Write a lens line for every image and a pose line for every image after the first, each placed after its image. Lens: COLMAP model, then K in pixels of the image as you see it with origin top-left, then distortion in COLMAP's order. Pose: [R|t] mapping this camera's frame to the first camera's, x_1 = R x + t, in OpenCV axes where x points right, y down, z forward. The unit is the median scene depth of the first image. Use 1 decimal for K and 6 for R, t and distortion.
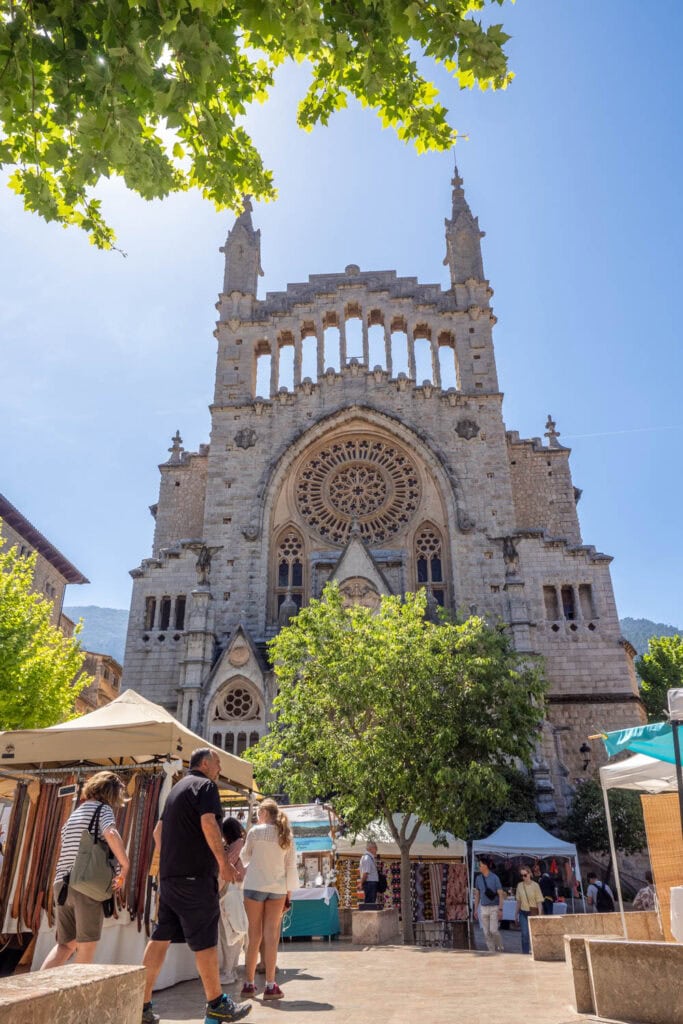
lens RADIAL K [[720.4, 0, 336.0], [0, 720.4, 514.3], [0, 0, 1]] dist [-0.010579, -0.000519]
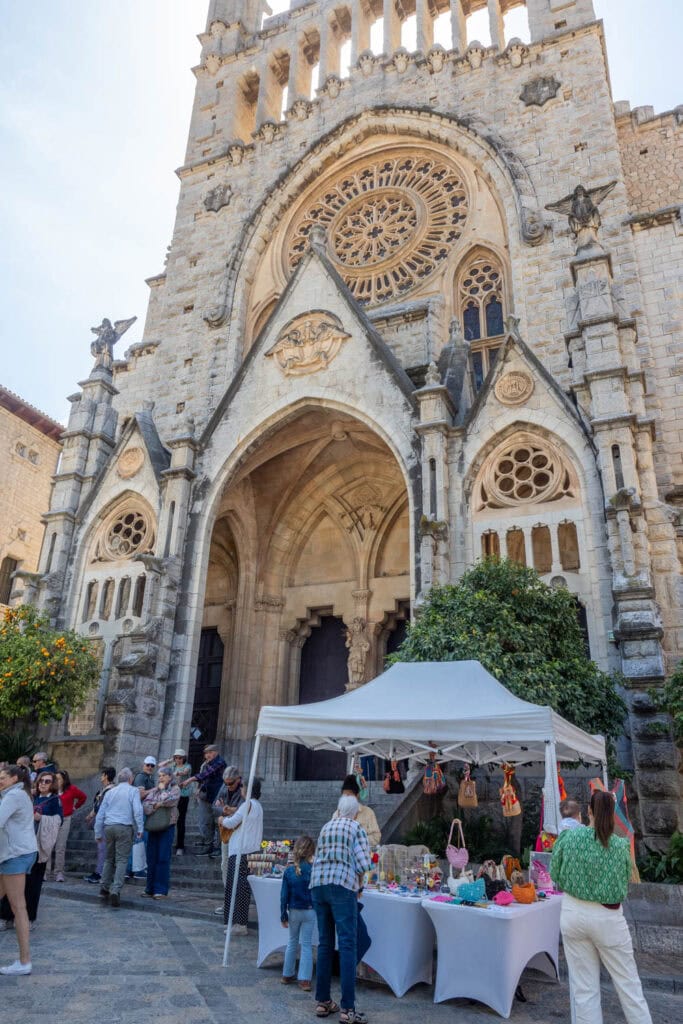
lens RADIAL K [[720.4, 0, 349.7], [0, 720.4, 507.1], [0, 0, 1]] dist [-0.010579, -0.000519]
pose [[0.946272, -0.100901, -0.307227, 0.184362], [0.116540, 0.992640, 0.032940, 0.189421], [0.301642, -0.066975, 0.951066, 0.371698]]
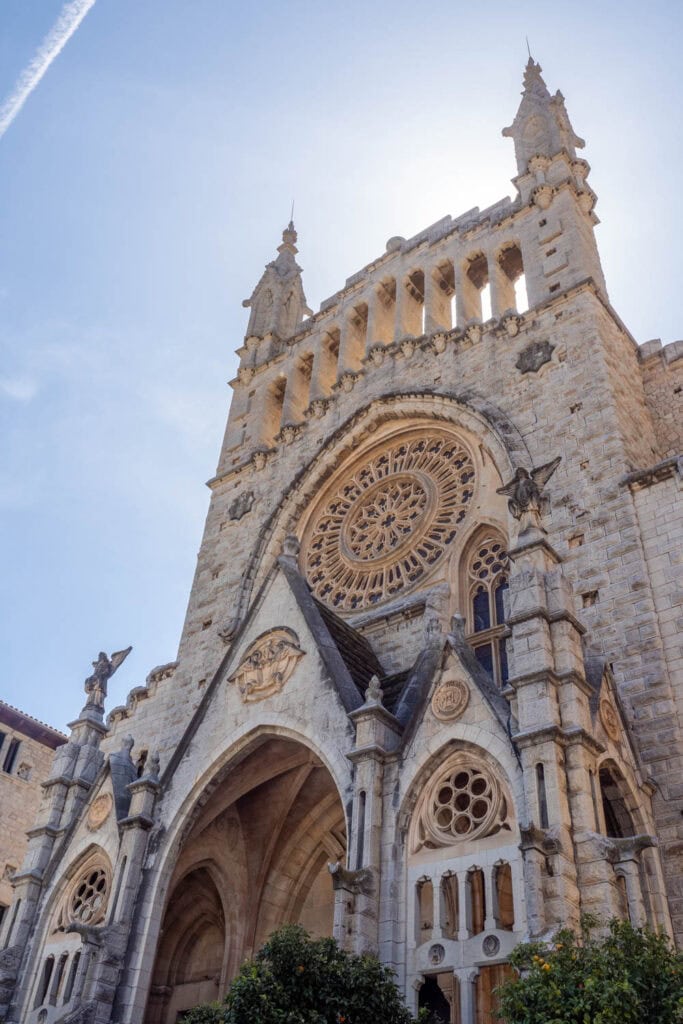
lens RADIAL K [[893.4, 0, 339.8], [0, 893.4, 508.6], [0, 0, 1]] dist [0.004438, 0.008692]
pose [[0.826453, -0.327998, -0.457594, 0.342546], [0.185956, 0.926185, -0.328026, 0.194367], [0.531409, 0.186006, 0.826442, 0.374323]]
